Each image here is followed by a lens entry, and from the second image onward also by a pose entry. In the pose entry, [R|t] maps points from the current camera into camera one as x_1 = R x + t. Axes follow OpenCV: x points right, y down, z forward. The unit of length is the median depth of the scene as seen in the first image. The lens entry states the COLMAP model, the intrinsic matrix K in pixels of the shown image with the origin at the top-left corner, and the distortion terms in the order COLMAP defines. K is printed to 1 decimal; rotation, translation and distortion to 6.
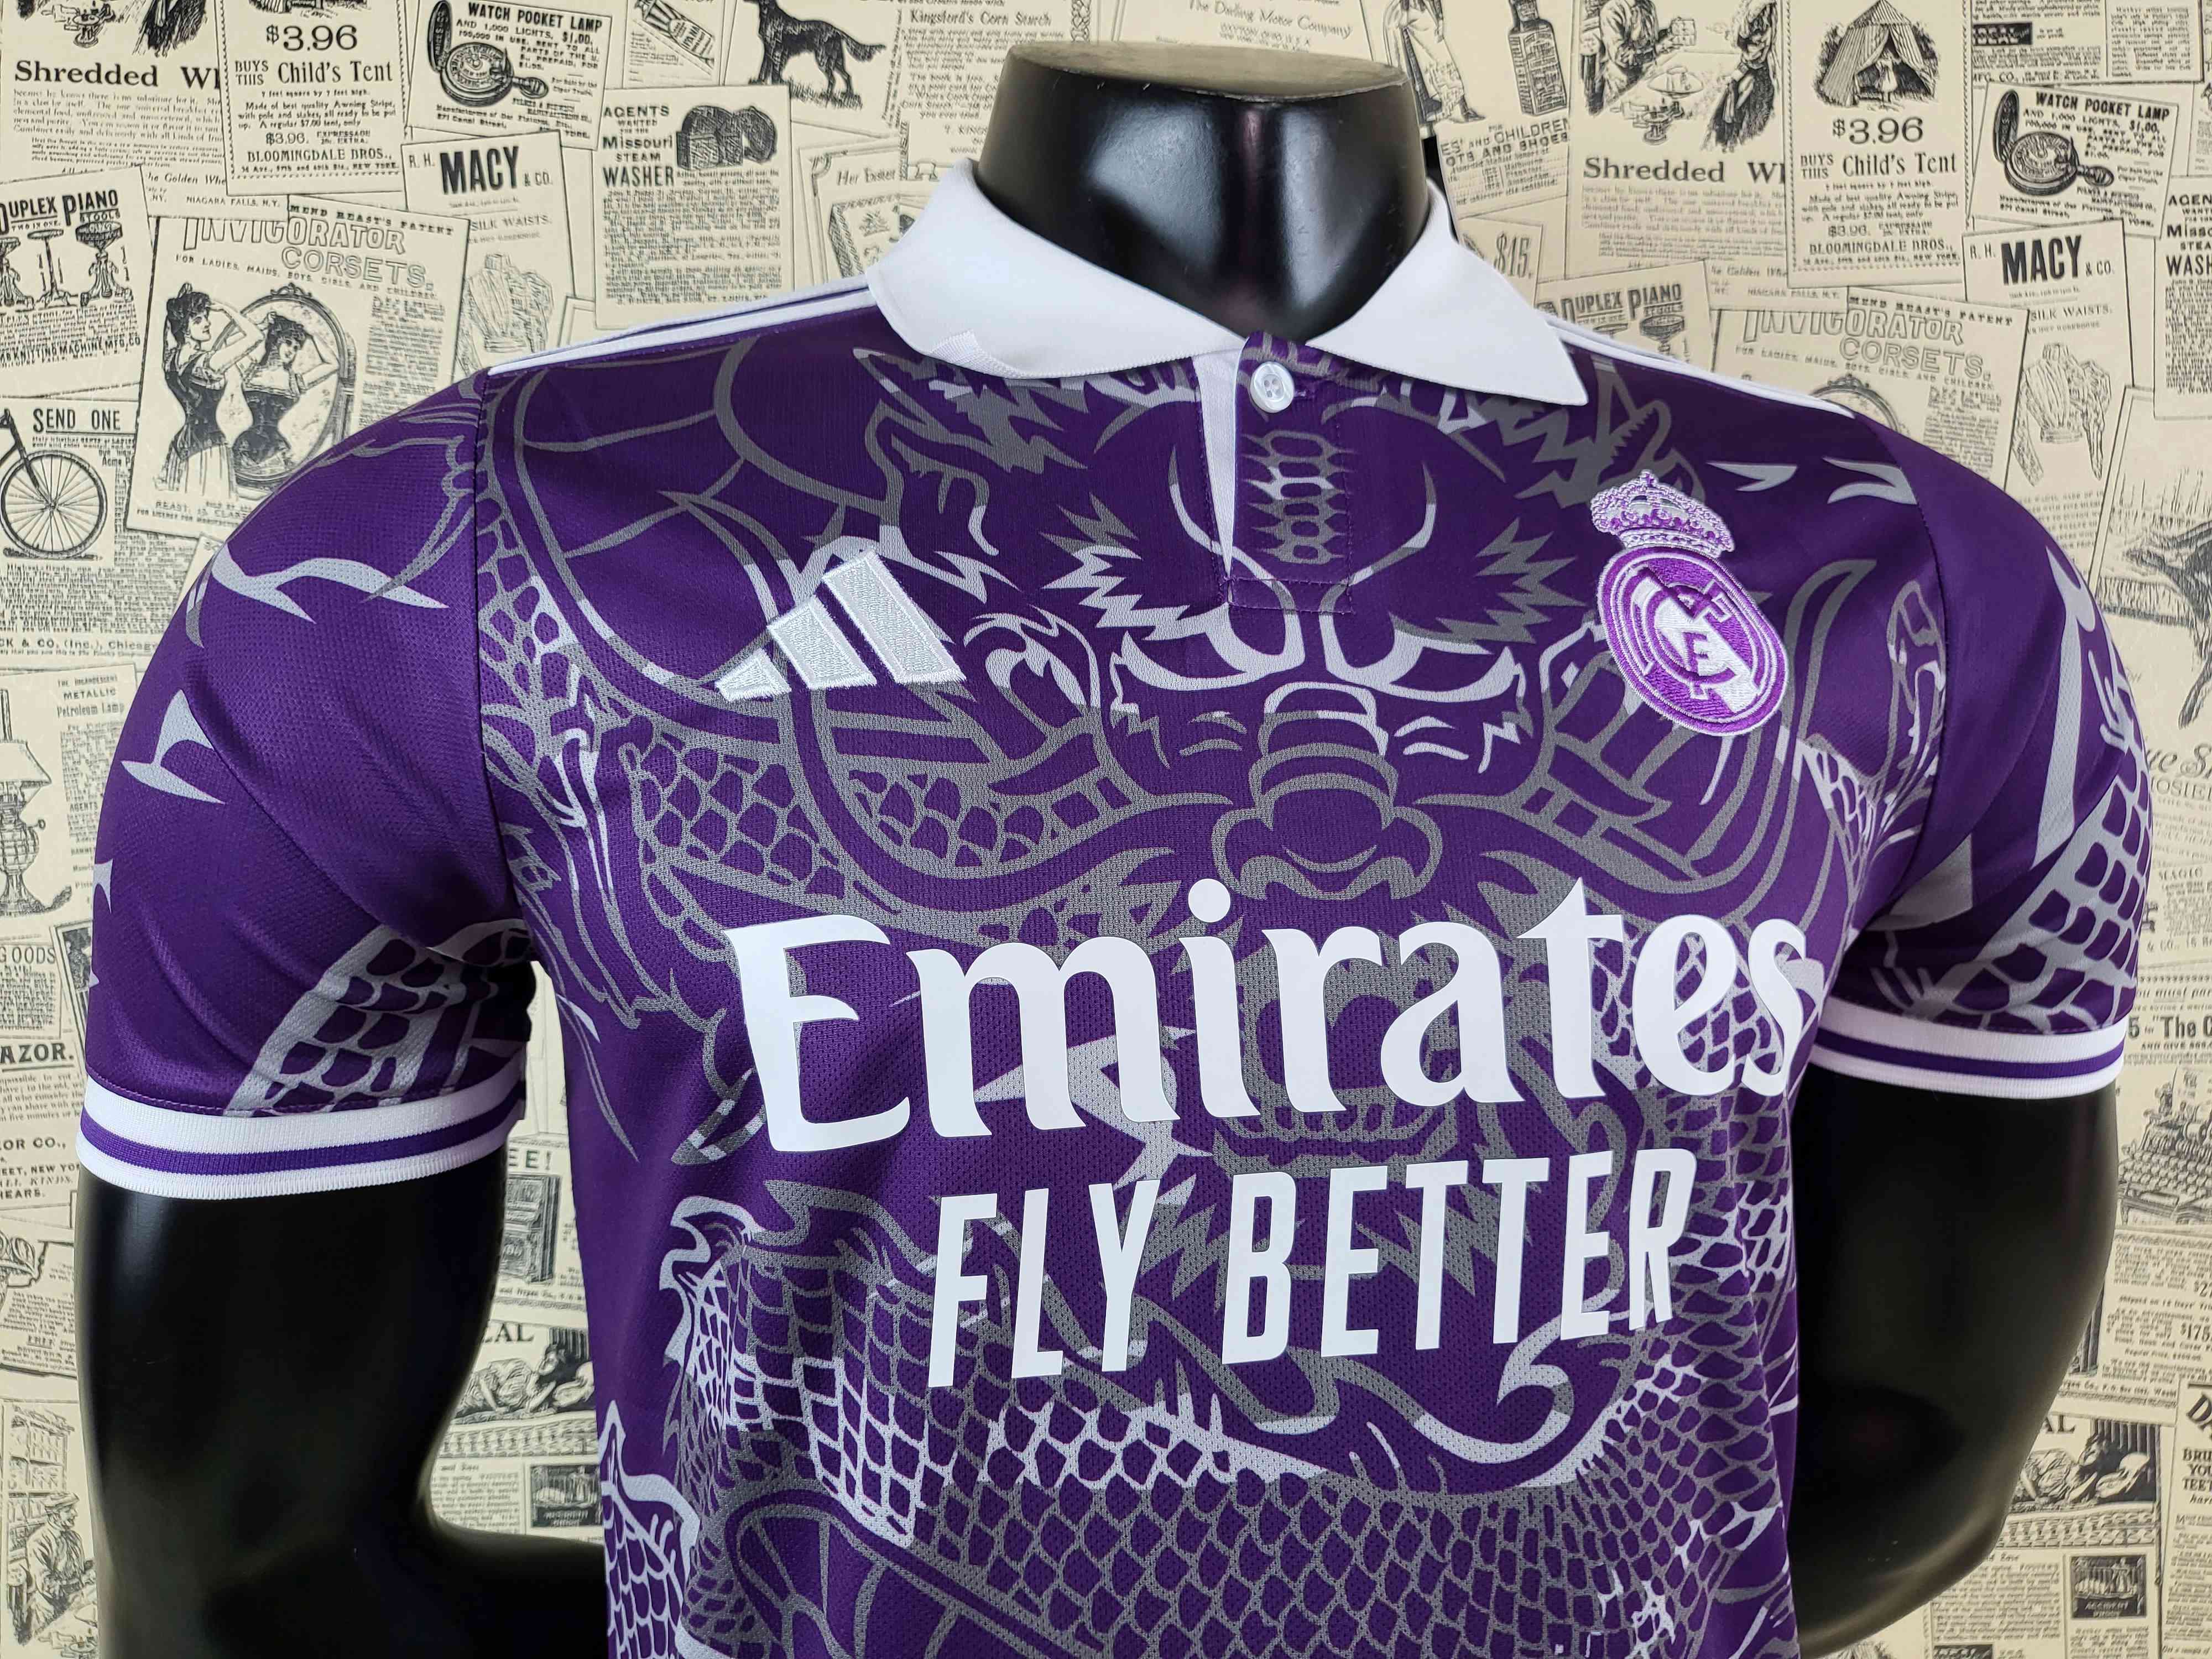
lens RADIAL K [[1639.6, 0, 1075.1], [0, 1639.6, 825.2], [0, 0, 1]] dist [-0.024256, 0.026777]
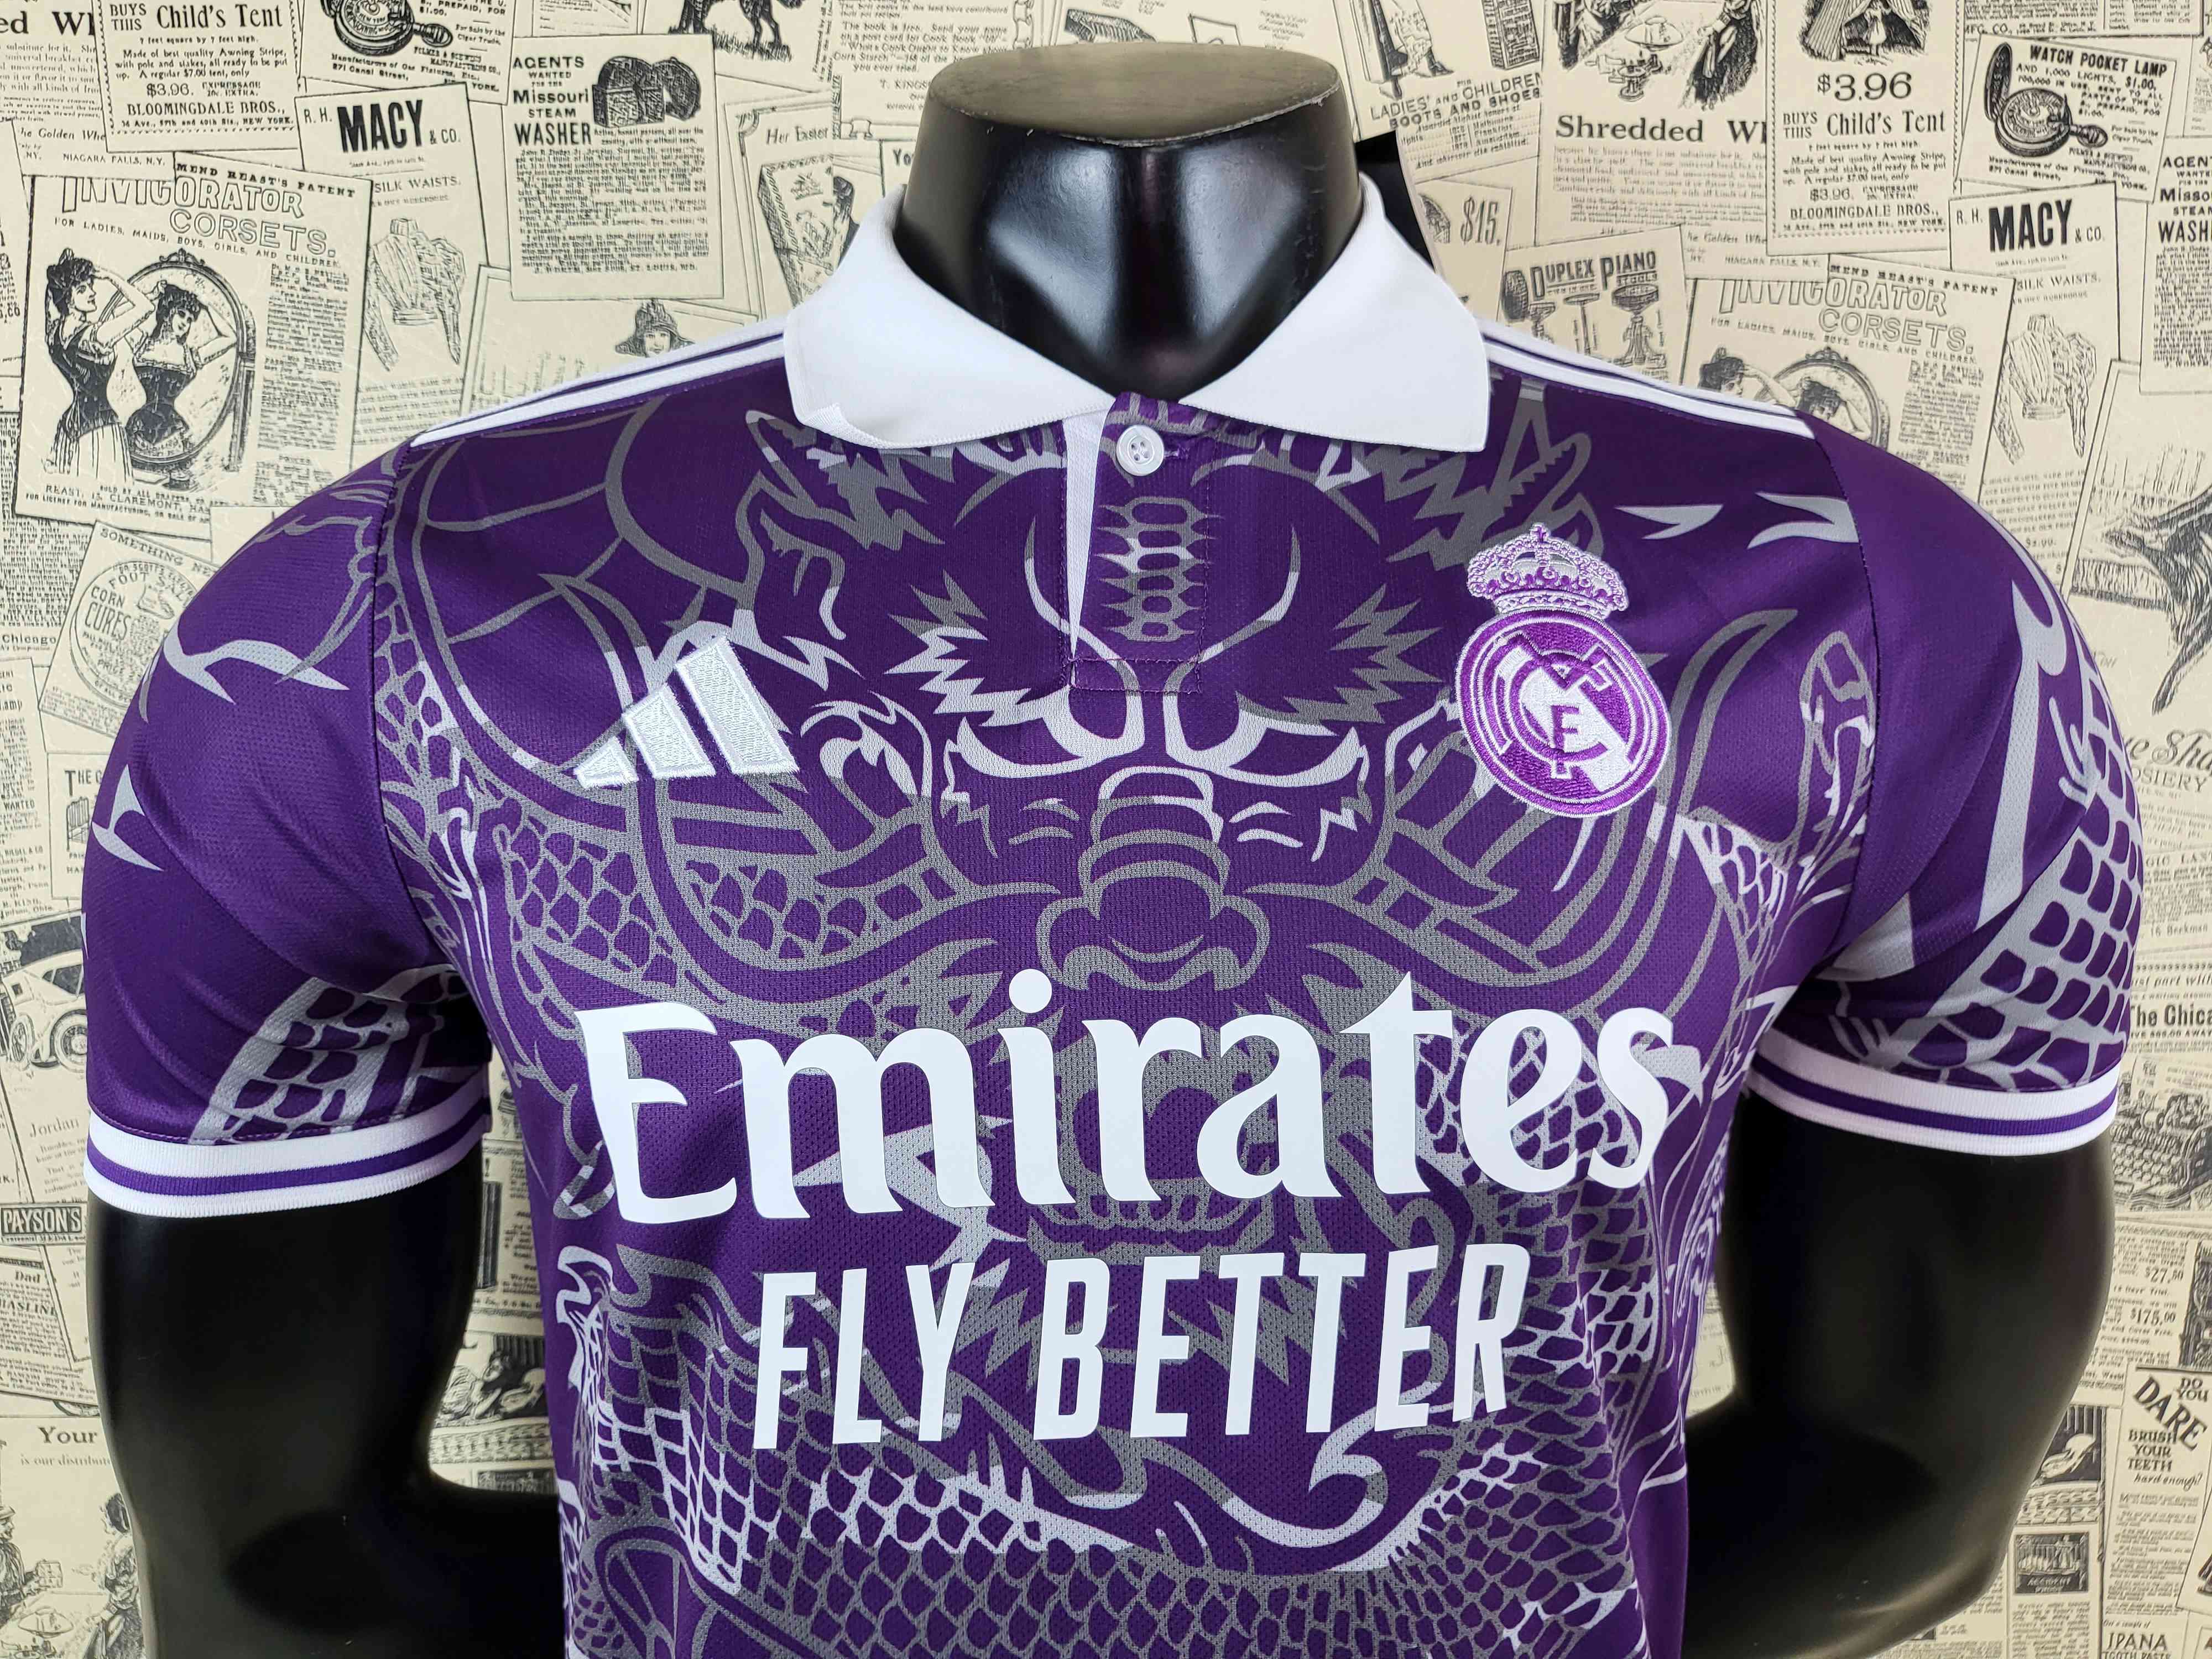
lens RADIAL K [[1637.2, 0, 1104.0], [0, 1637.2, 799.5], [0, 0, 1]] dist [-0.030992, 0.029168]
pose [[0.991528, 0.005660, -0.129773, 0.253356], [0.003160, 0.997703, 0.067664, -0.138392], [0.129858, -0.067501, 0.989232, 0.010518]]
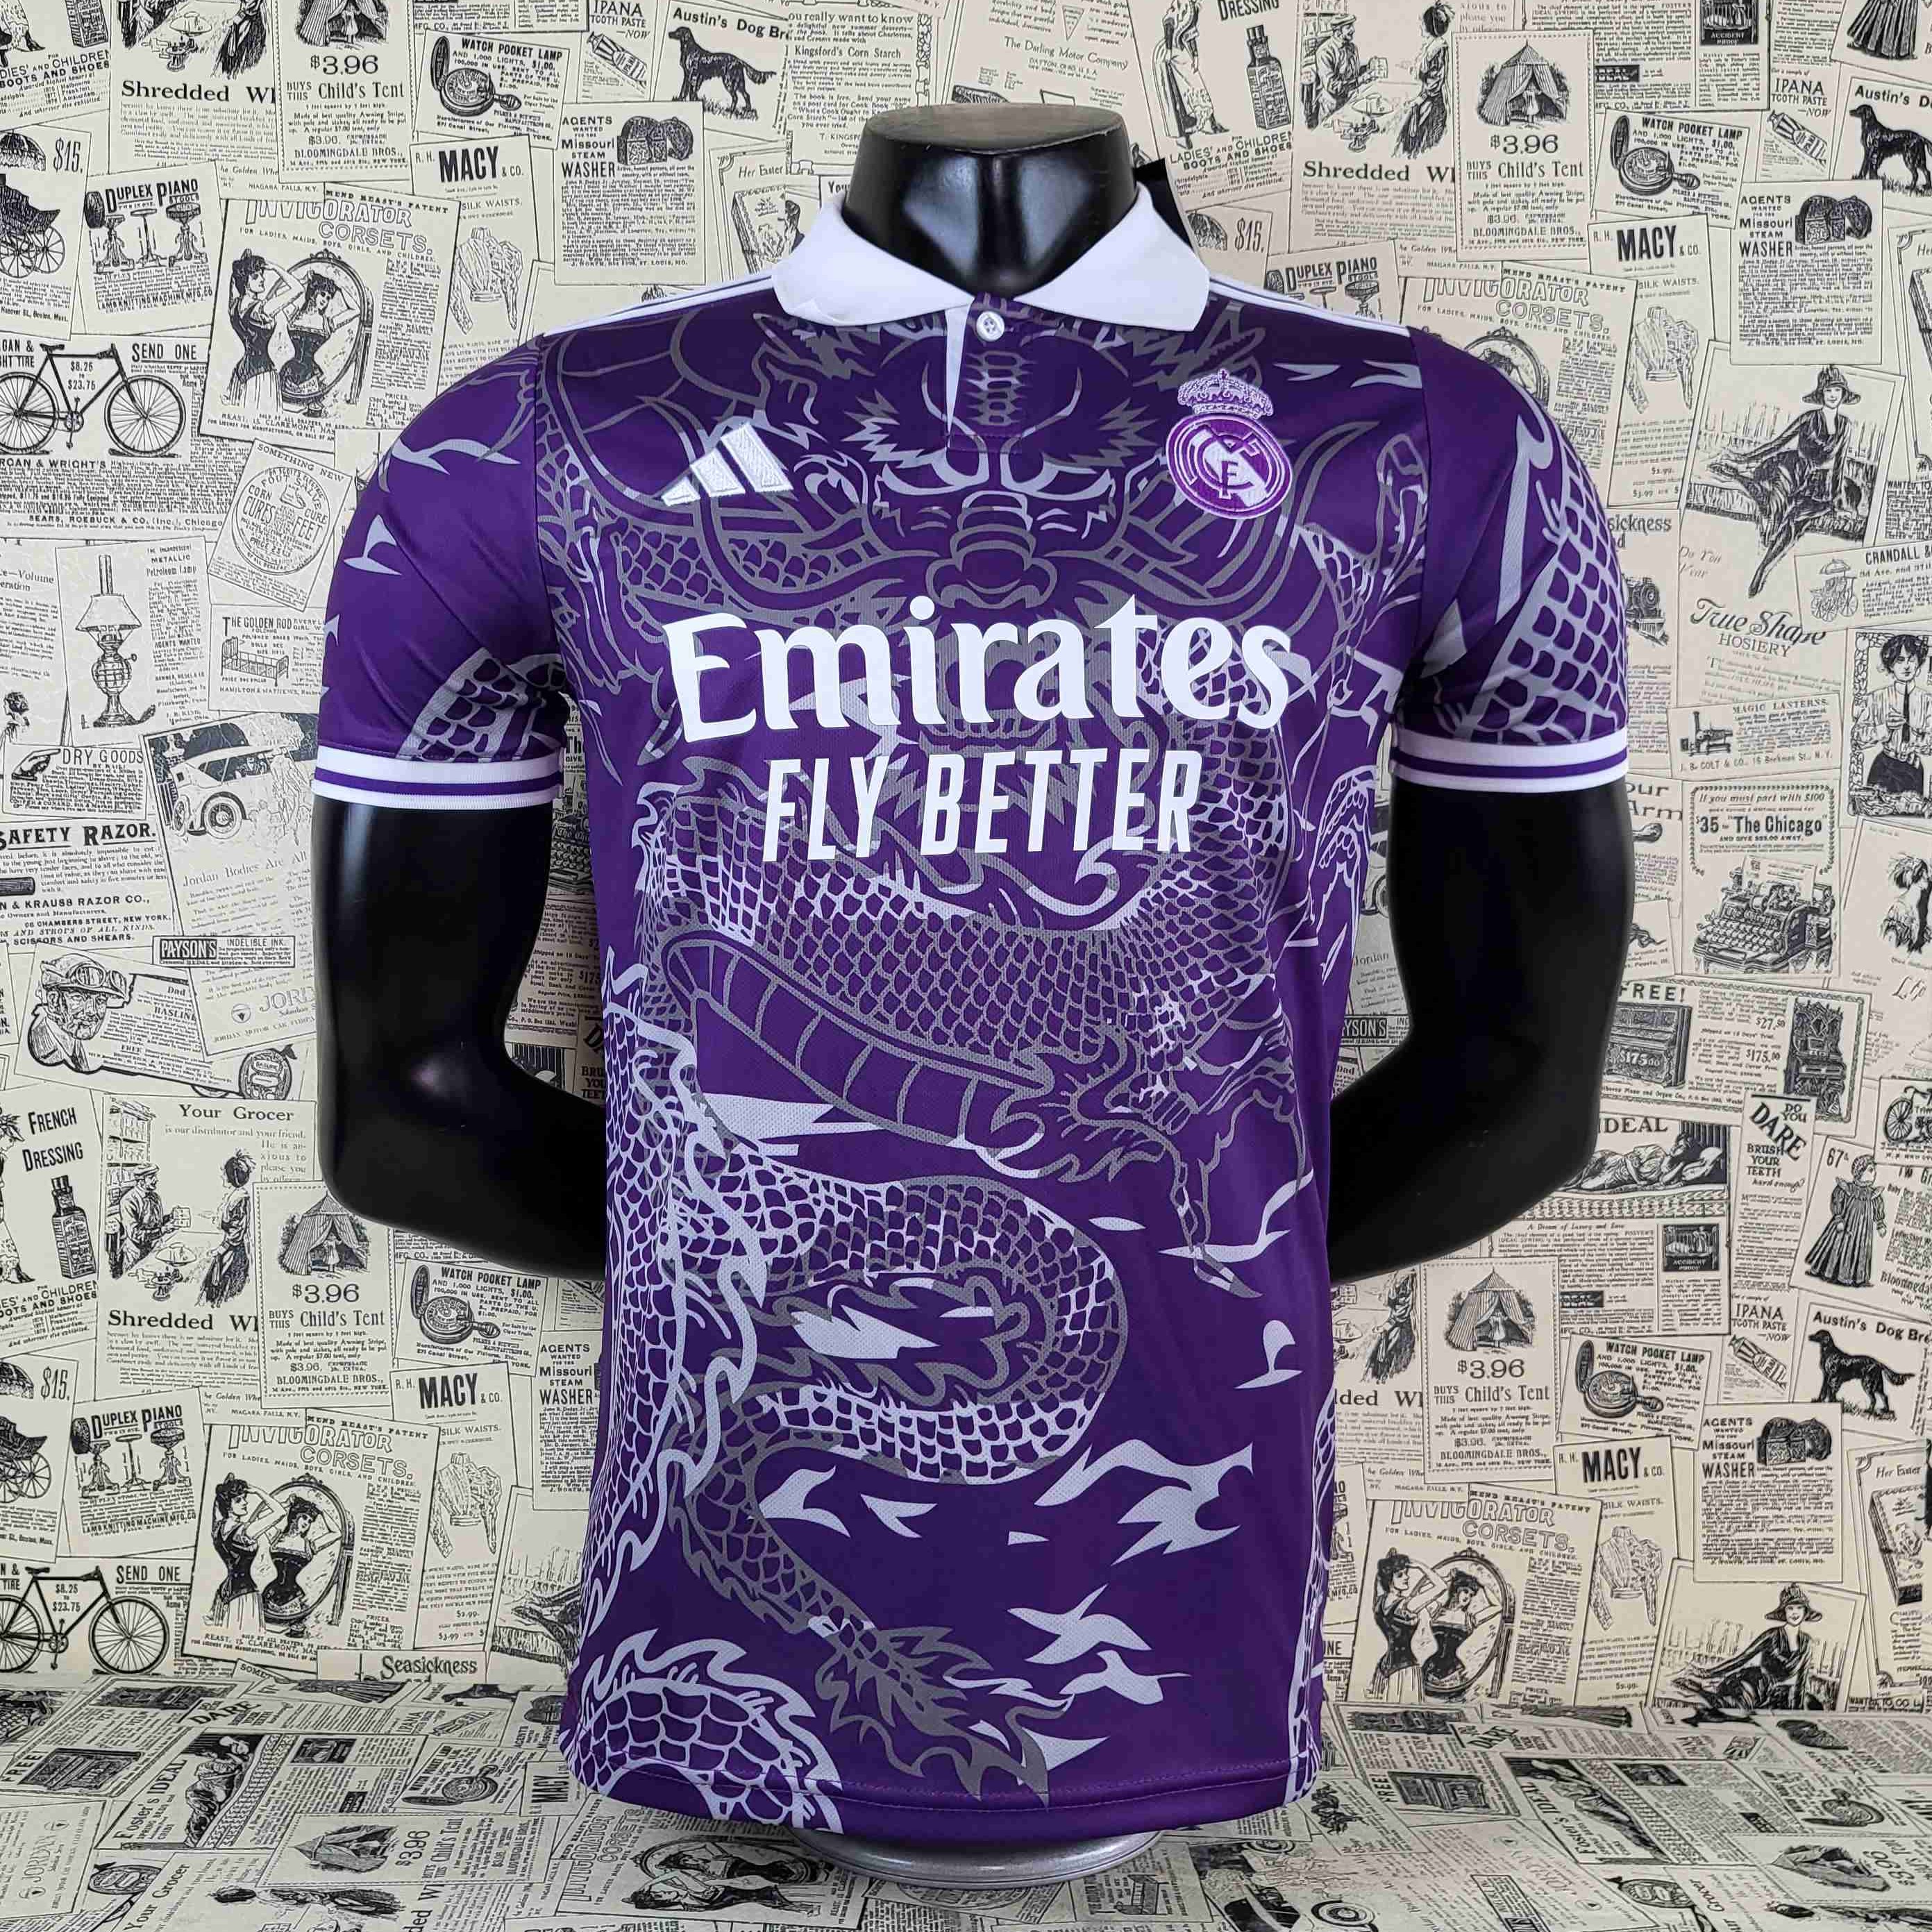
lens RADIAL K [[1973.3, 0, 966.0], [0, 1973.3, 966.0], [0, 0, 1]] dist [0.024866, -0.199185]
pose [[0.989212, 0.011111, -0.146070, 0.444720], [-0.008559, 0.999800, 0.018086, 0.394768], [0.146242, -0.016641, 0.989109, -1.137729]]
